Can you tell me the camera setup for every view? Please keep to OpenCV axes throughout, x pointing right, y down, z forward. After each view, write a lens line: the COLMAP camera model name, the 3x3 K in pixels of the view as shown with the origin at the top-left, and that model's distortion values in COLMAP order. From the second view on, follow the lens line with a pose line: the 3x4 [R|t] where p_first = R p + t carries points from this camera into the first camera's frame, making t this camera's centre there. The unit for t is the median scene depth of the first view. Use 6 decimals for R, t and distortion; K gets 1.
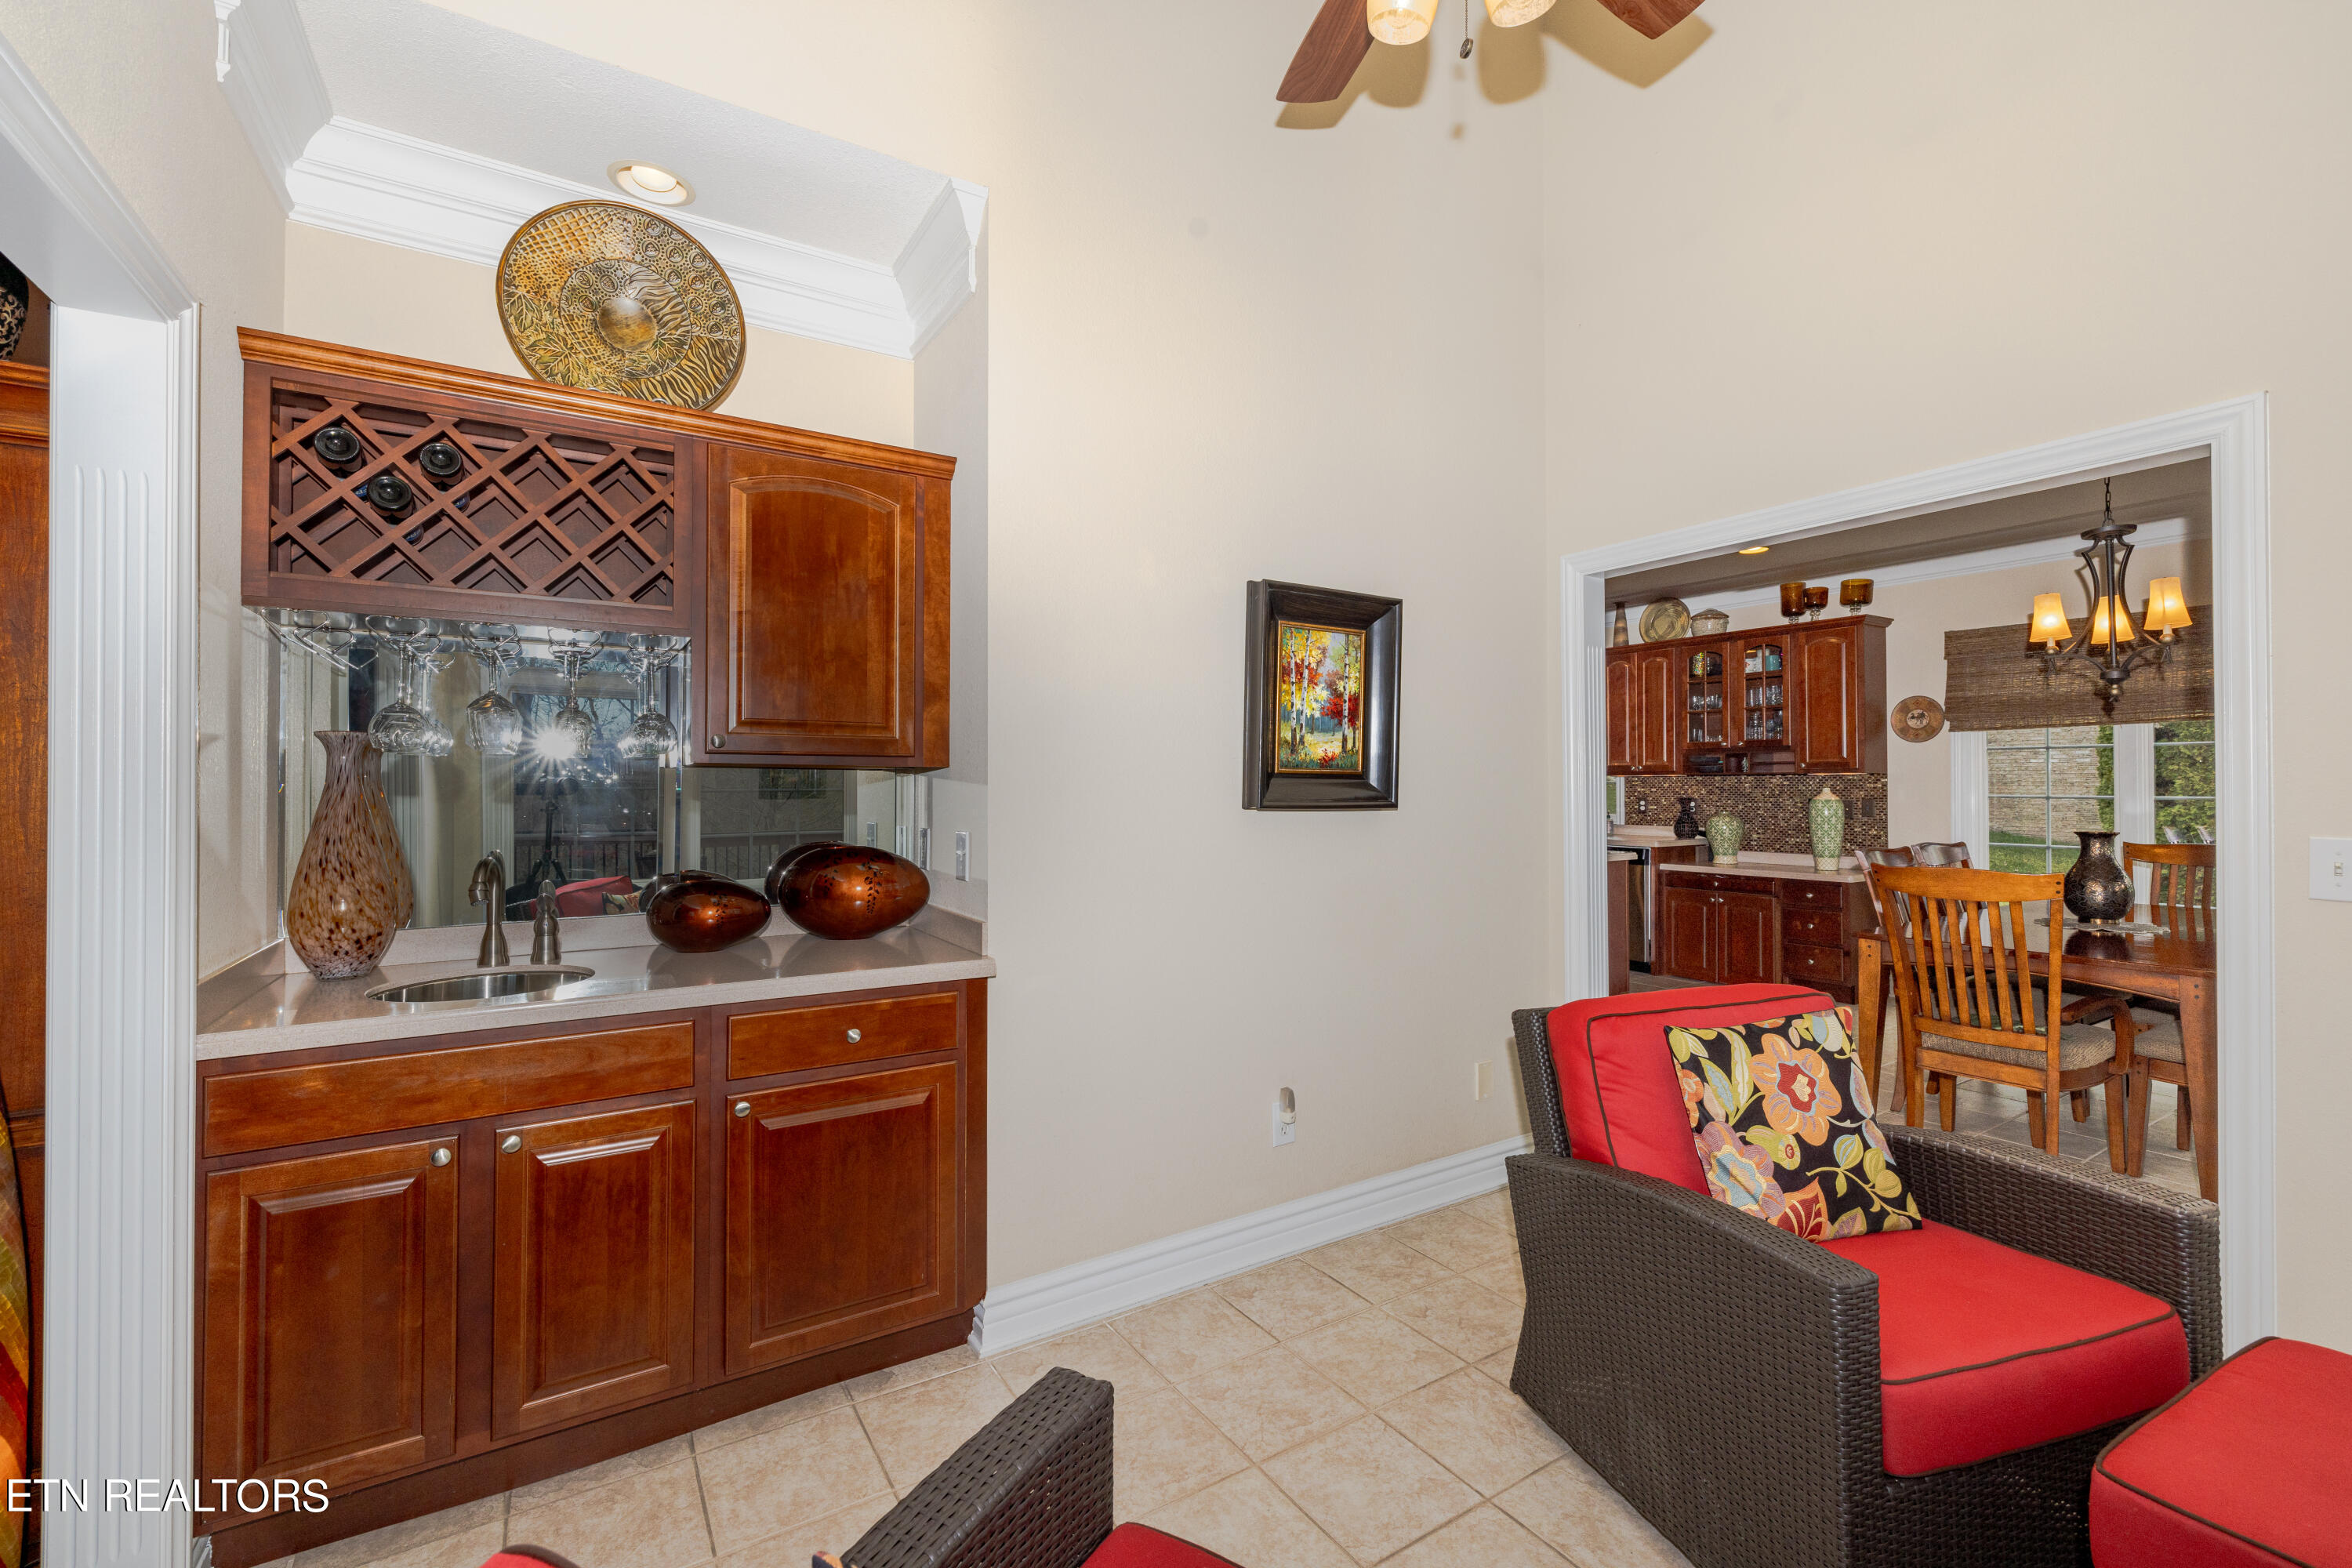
lens RADIAL K [[1002.2, 0, 1182.2], [0, 1002.2, 774.7], [0, 0, 1]] dist [0.002234, 0.000902]
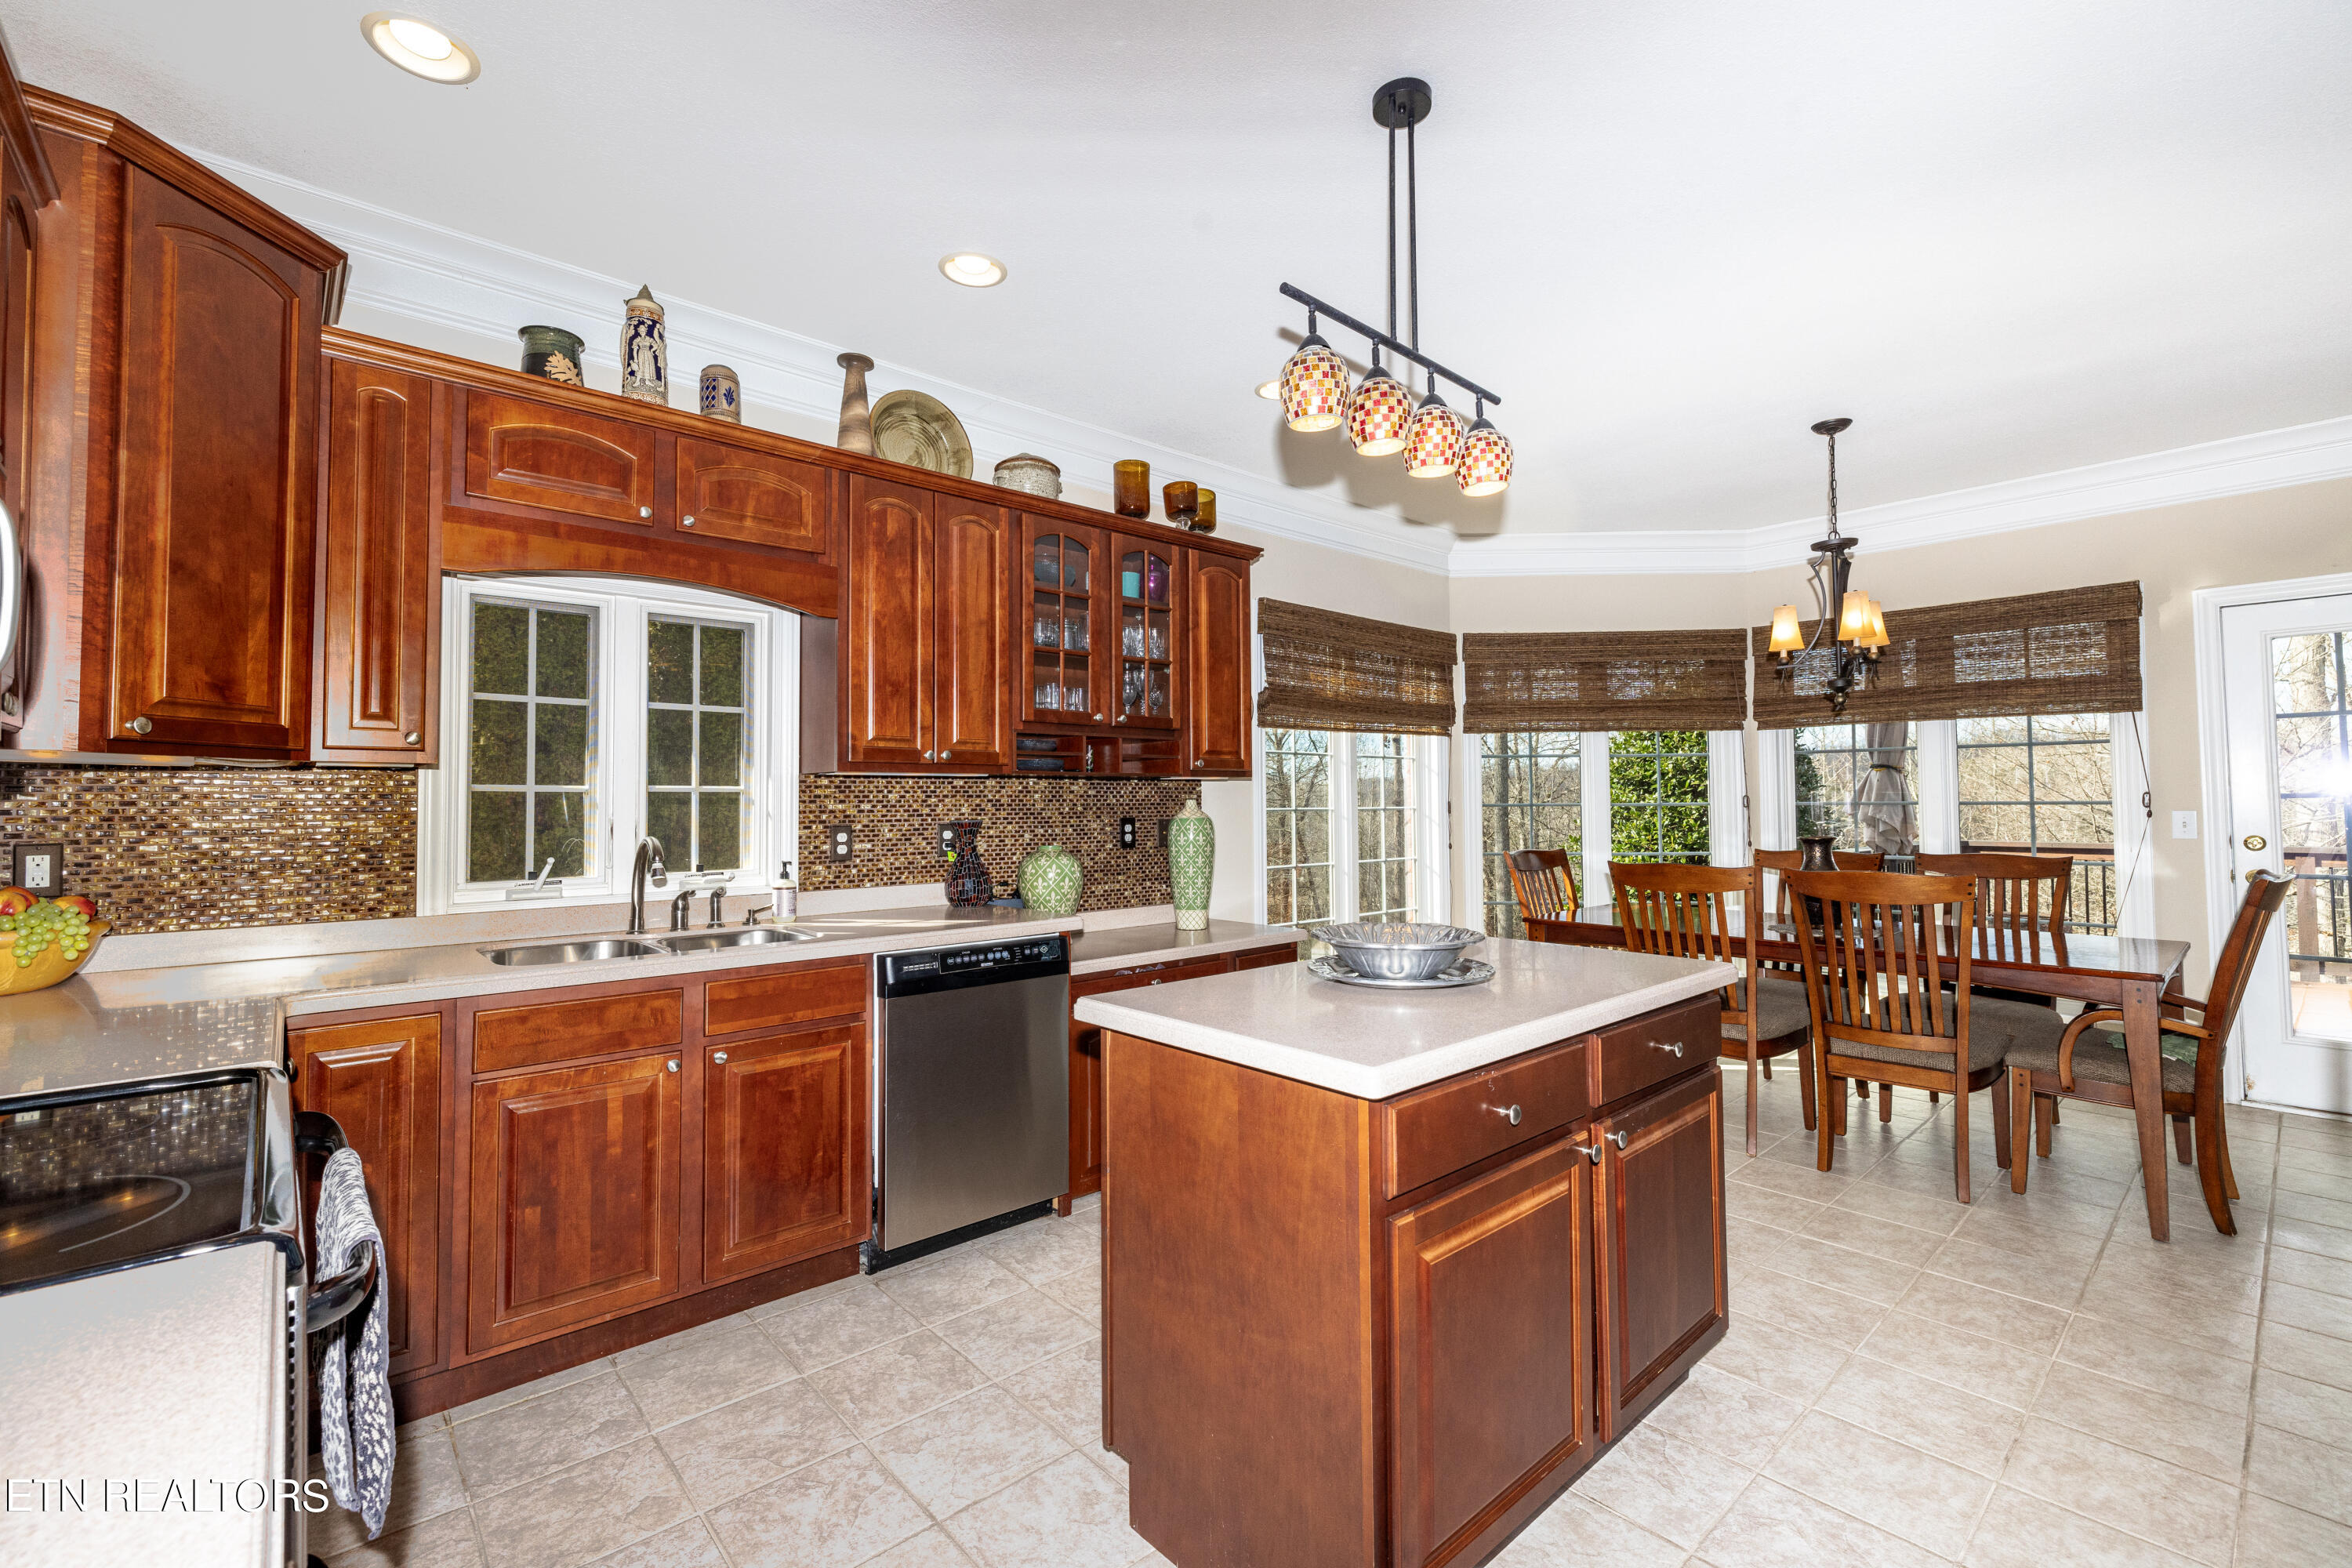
lens RADIAL K [[1002.2, 0, 1182.2], [0, 1002.2, 774.7], [0, 0, 1]] dist [0.002234, 0.000902]
pose [[-0.161473, 0.026951, 0.986509, 0.008607], [-0.005320, 0.999589, -0.028179, 0.013548], [-0.986863, -0.009799, -0.161264, 1.002426]]
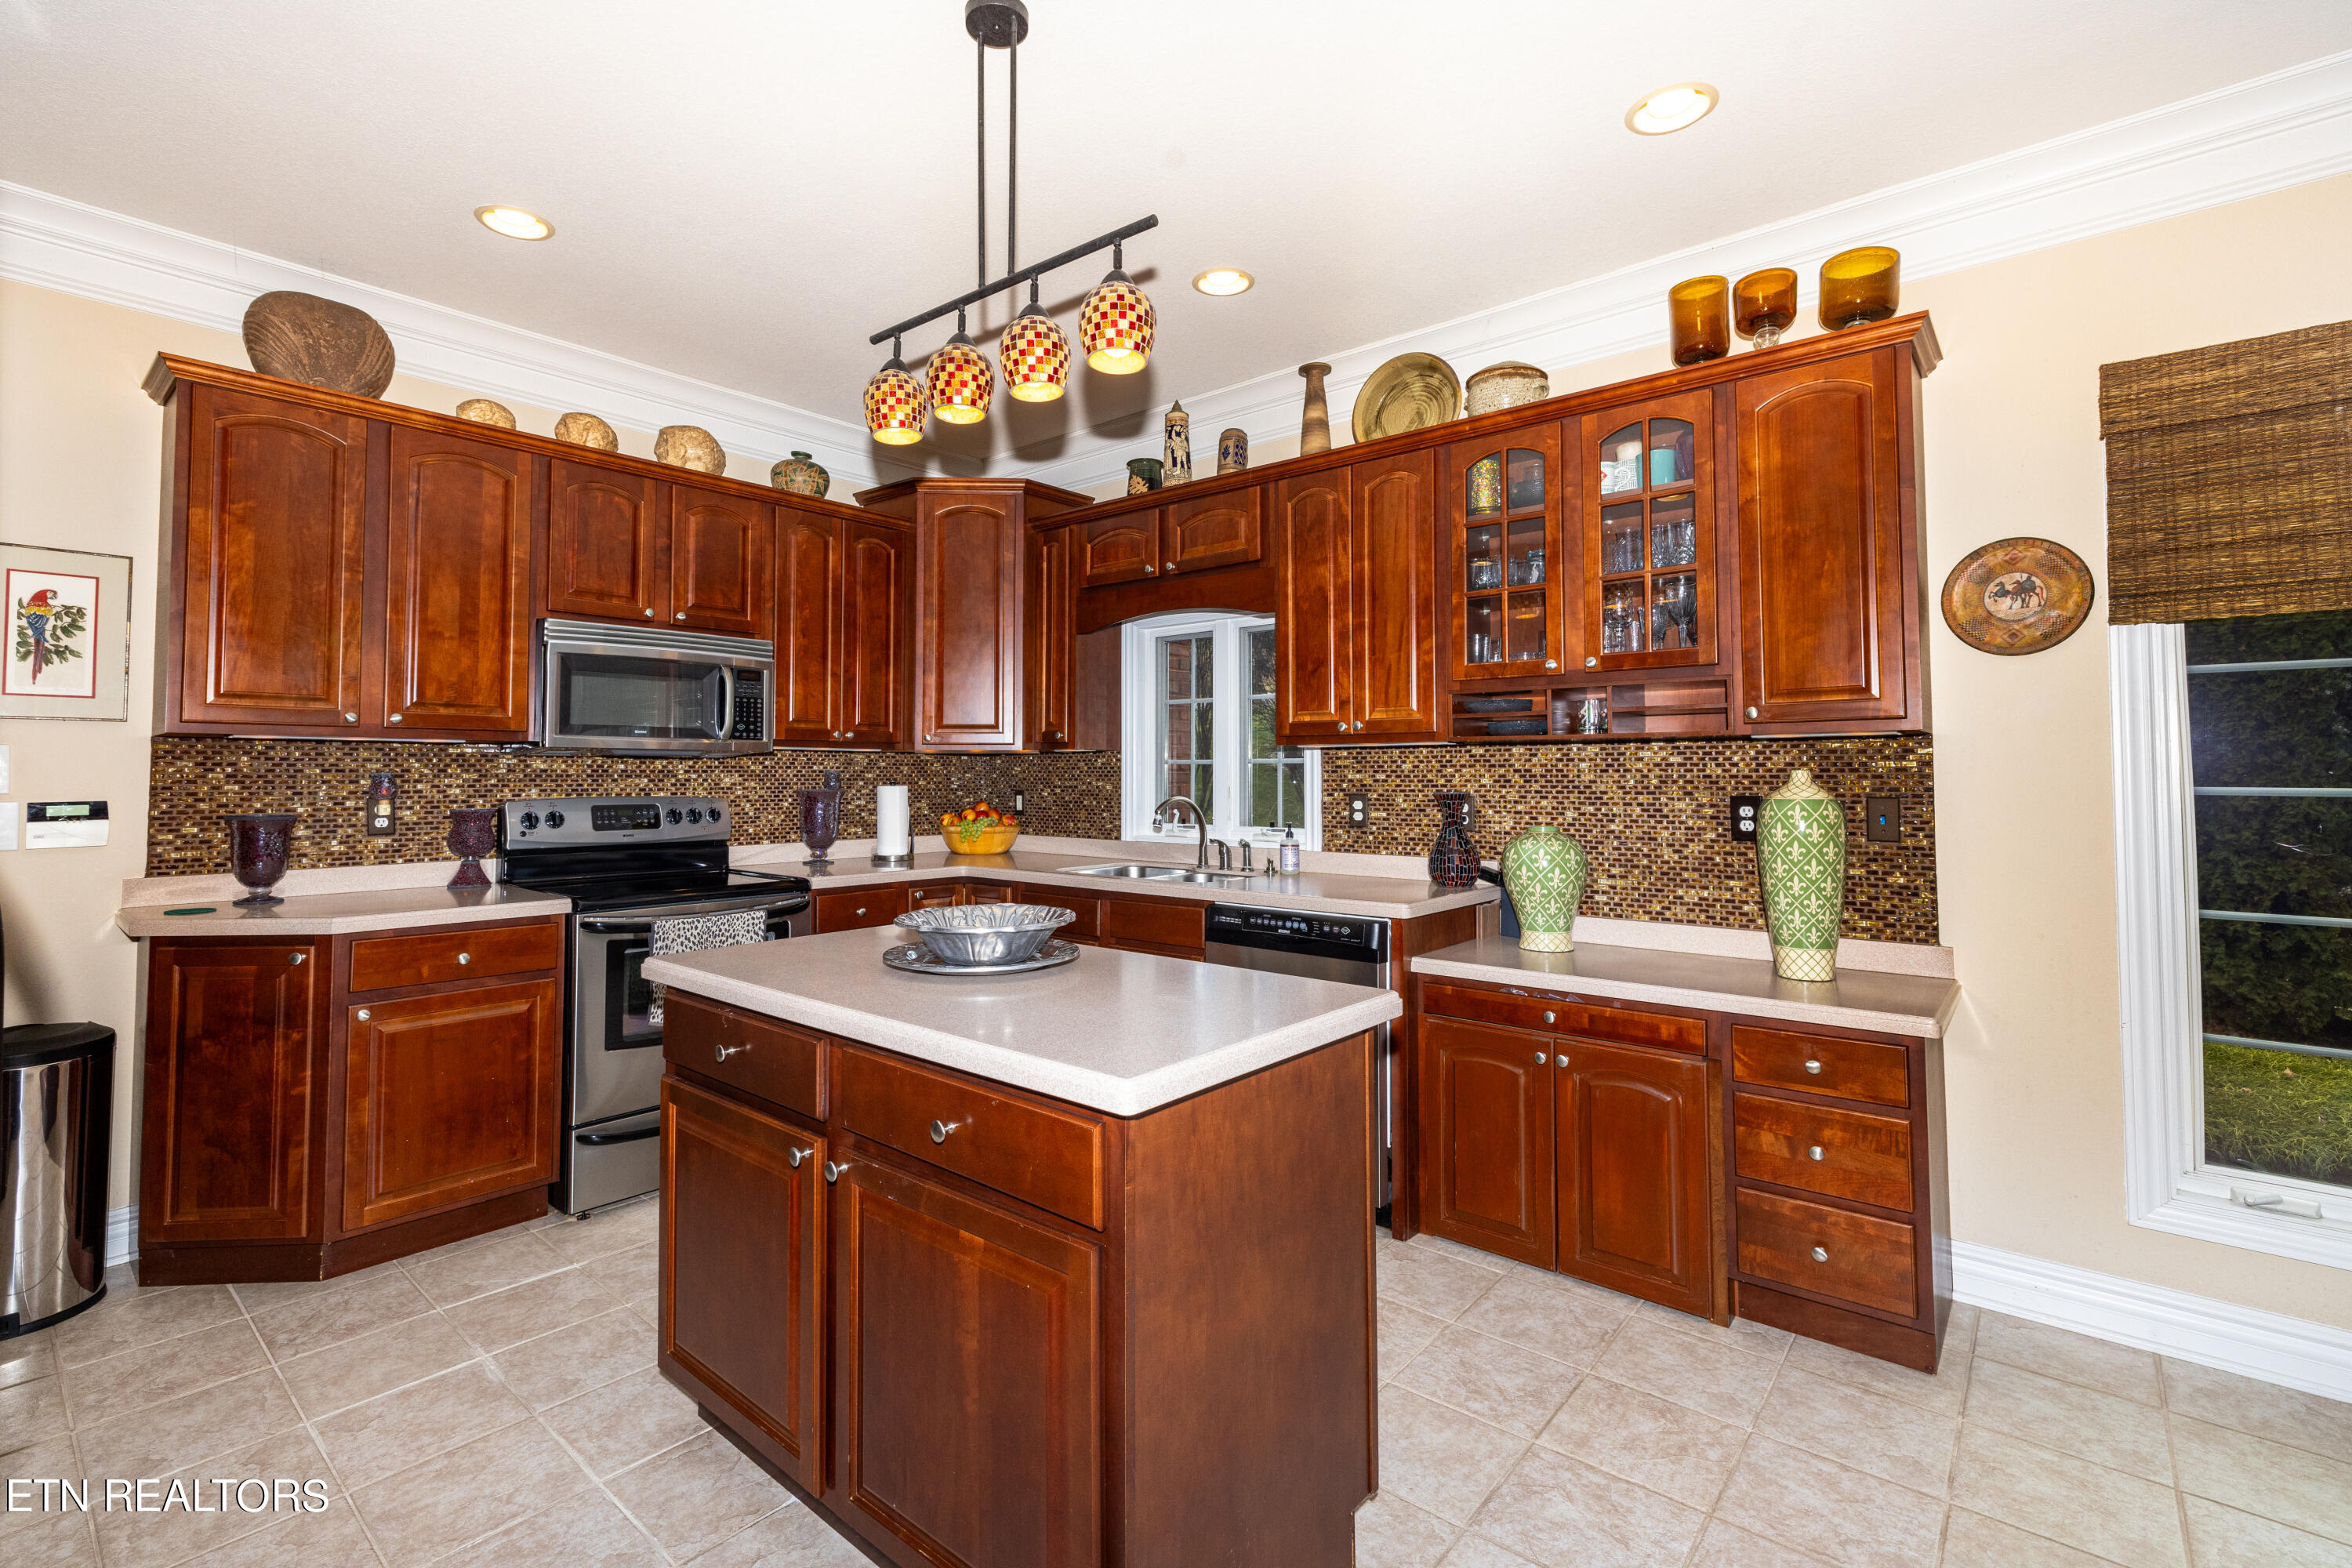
lens RADIAL K [[1062.0, 0, 1157.6], [0, 1062.0, 736.8], [0, 0, 1]] dist [0.001444, 0.000177]
pose [[0.957722, 0.007159, 0.287605, 0.247846], [-0.000642, 0.999741, -0.022747, 0.008537], [-0.287693, 0.021601, 0.957479, 0.602521]]
